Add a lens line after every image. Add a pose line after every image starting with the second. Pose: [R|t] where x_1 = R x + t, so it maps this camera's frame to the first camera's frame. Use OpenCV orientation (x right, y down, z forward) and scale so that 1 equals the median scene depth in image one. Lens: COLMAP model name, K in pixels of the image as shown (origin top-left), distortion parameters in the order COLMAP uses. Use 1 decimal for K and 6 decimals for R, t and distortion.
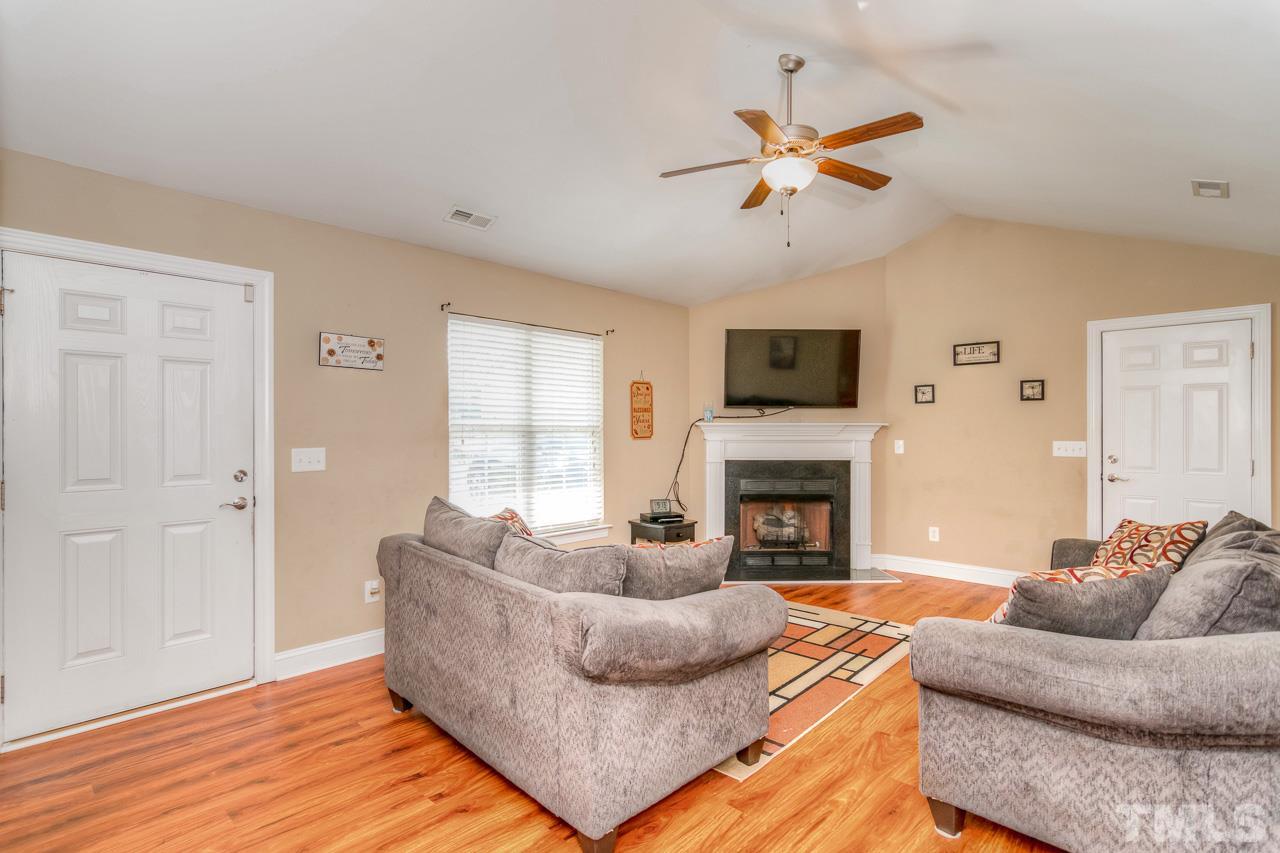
lens RADIAL K [[617.5, 0, 627.3], [0, 617.5, 433.1], [0, 0, 1]] dist [-0.004208, 0.000660]
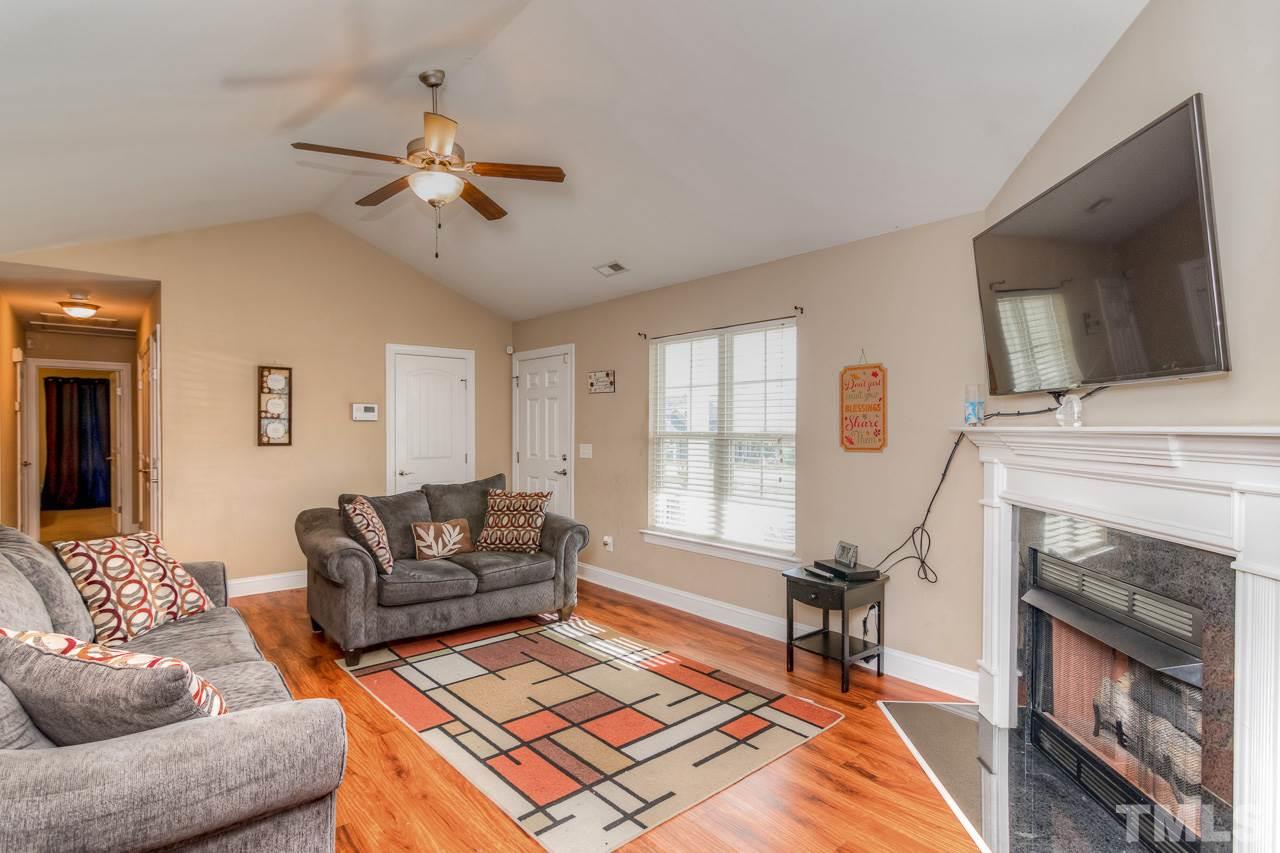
lens RADIAL K [[654.8, 0, 638.5], [0, 654.8, 426.5], [0, 0, 1]] dist [0.000965, 0.000206]
pose [[-0.106745, -0.002364, -0.994284, 0.991169], [-0.009700, 0.999952, -0.001336, -0.018260], [0.994239, 0.009502, -0.106763, 1.094966]]
